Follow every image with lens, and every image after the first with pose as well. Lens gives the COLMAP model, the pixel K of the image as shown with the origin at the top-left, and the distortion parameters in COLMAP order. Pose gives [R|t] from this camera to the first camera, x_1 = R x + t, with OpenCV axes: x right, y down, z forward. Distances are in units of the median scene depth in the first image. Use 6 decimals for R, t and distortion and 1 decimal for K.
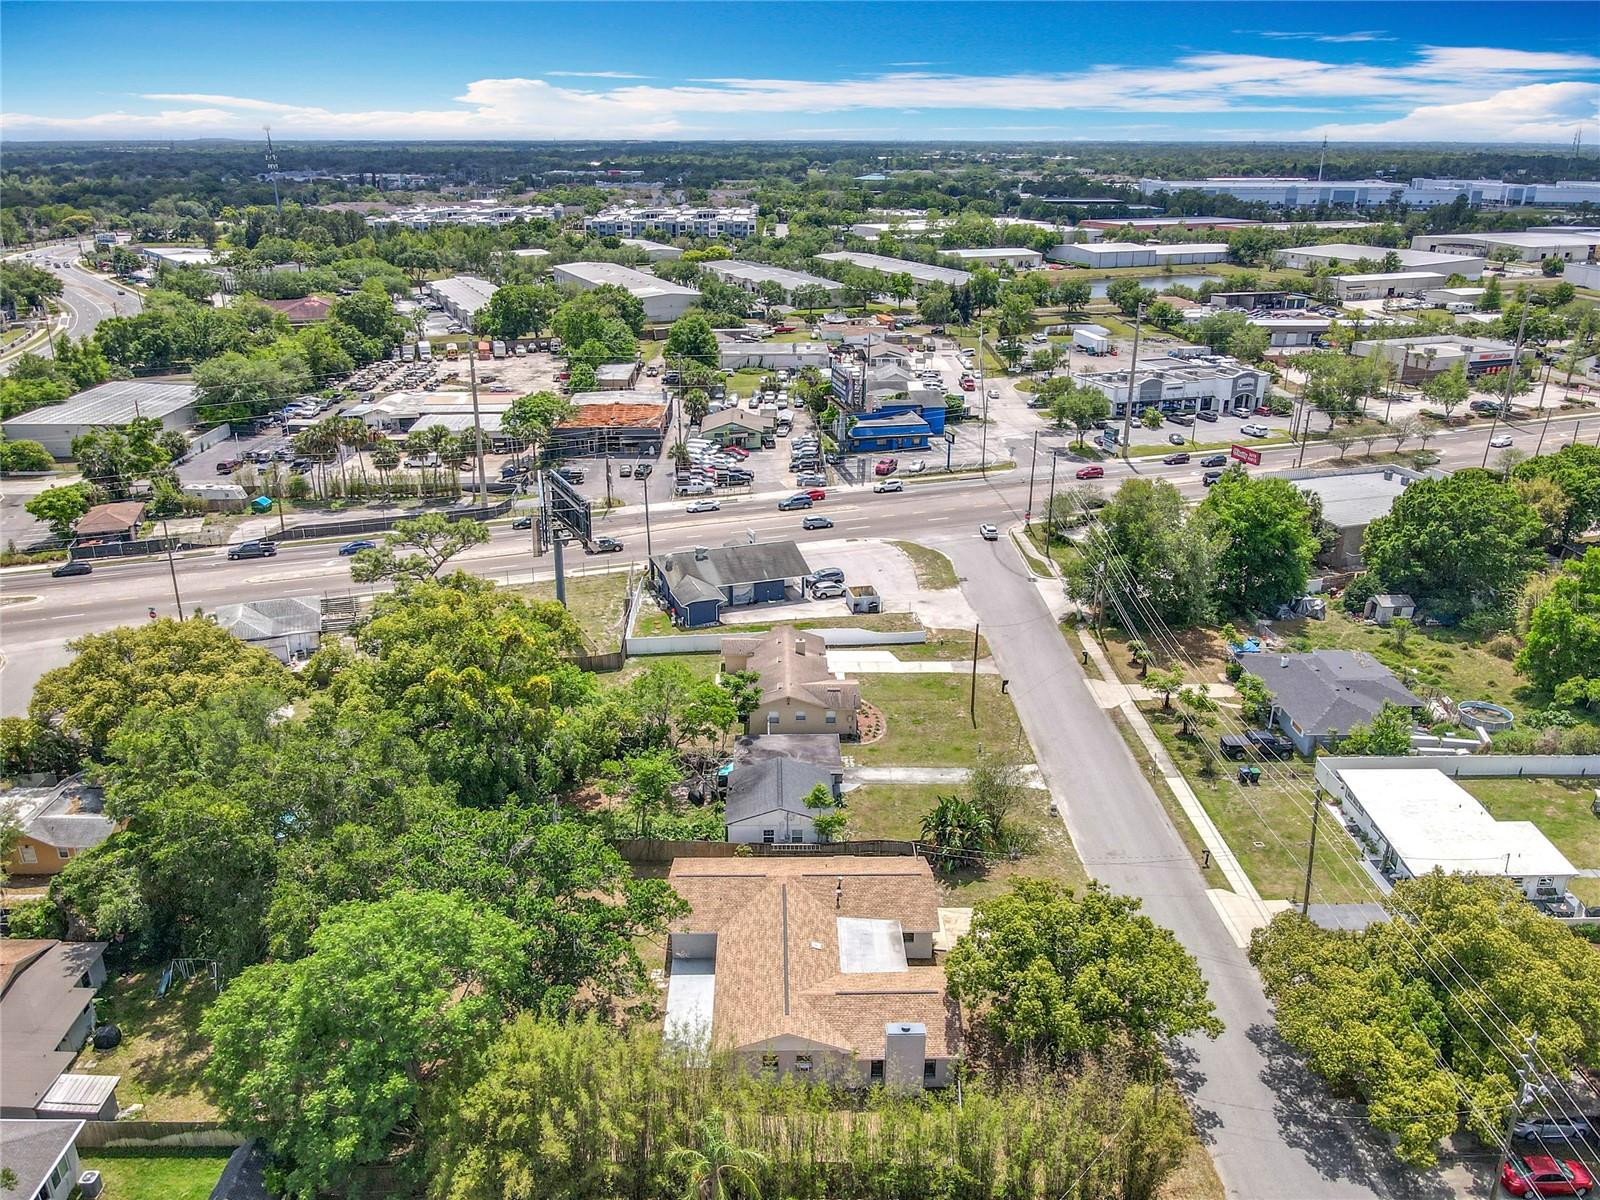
lens RADIAL K [[1185.4, 0, 800.0], [0, 1185.4, 600.0], [0, 0, 1]] dist [0.019982, 0.002358]
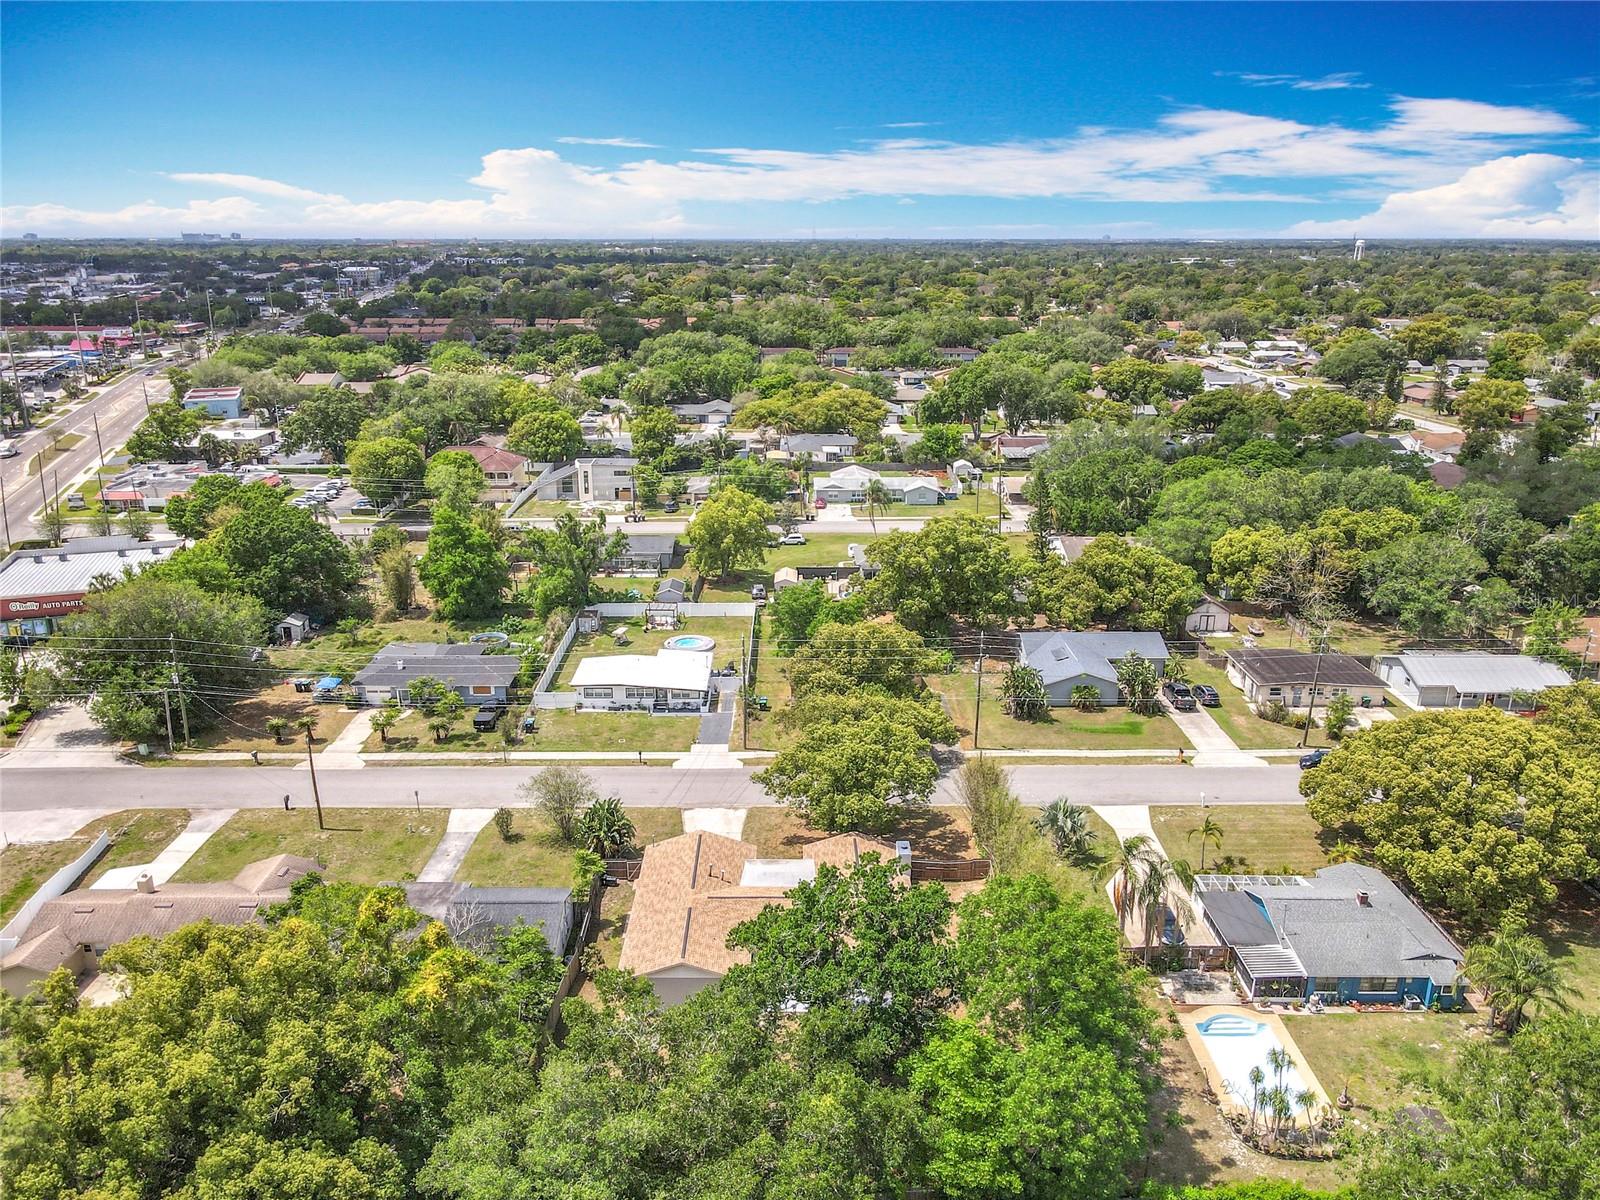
lens RADIAL K [[1185.4, 0, 800.0], [0, 1185.4, 600.0], [0, 0, 1]] dist [0.019982, 0.002358]
pose [[0.057105, -0.313337, 0.947923, -0.662011], [0.366019, 0.889933, 0.272119, -0.181304], [-0.928853, 0.331419, 0.165507, 0.452840]]
